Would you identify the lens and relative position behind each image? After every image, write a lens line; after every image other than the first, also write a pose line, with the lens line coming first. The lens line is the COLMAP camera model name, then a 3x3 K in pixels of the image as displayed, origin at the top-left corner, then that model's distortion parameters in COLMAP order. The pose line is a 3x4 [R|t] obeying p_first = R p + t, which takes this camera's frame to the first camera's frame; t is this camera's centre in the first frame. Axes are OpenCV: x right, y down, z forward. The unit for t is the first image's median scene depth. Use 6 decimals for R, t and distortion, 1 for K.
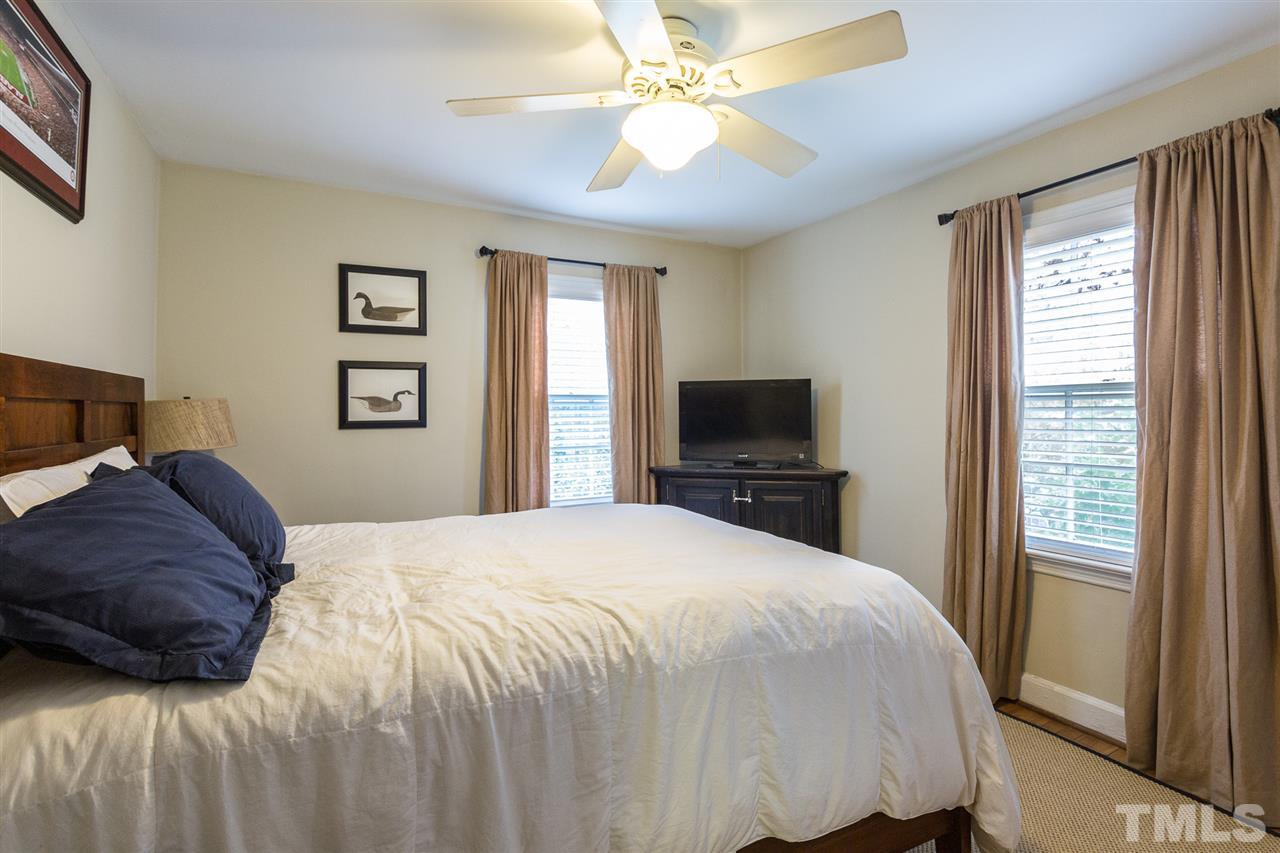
lens RADIAL K [[618.5, 0, 633.2], [0, 618.5, 420.6], [0, 0, 1]] dist [-0.003577, 0.001349]
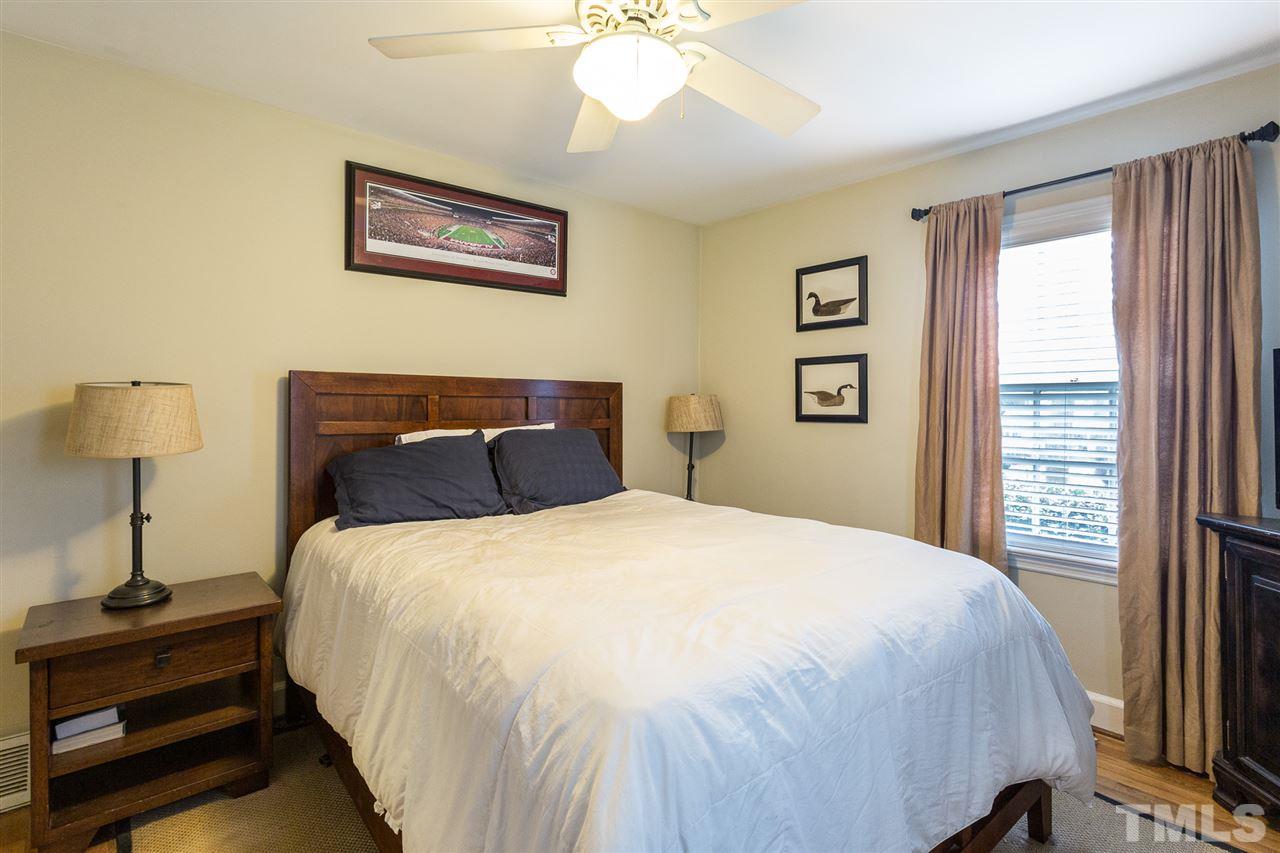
lens RADIAL K [[618.5, 0, 634.7], [0, 618.5, 415.5], [0, 0, 1]] dist [-0.003577, 0.001349]
pose [[0.234687, 0.021443, -0.971834, 0.499695], [-0.023767, 0.999584, 0.016316, -0.007619], [0.971780, 0.019269, 0.235099, 0.451000]]
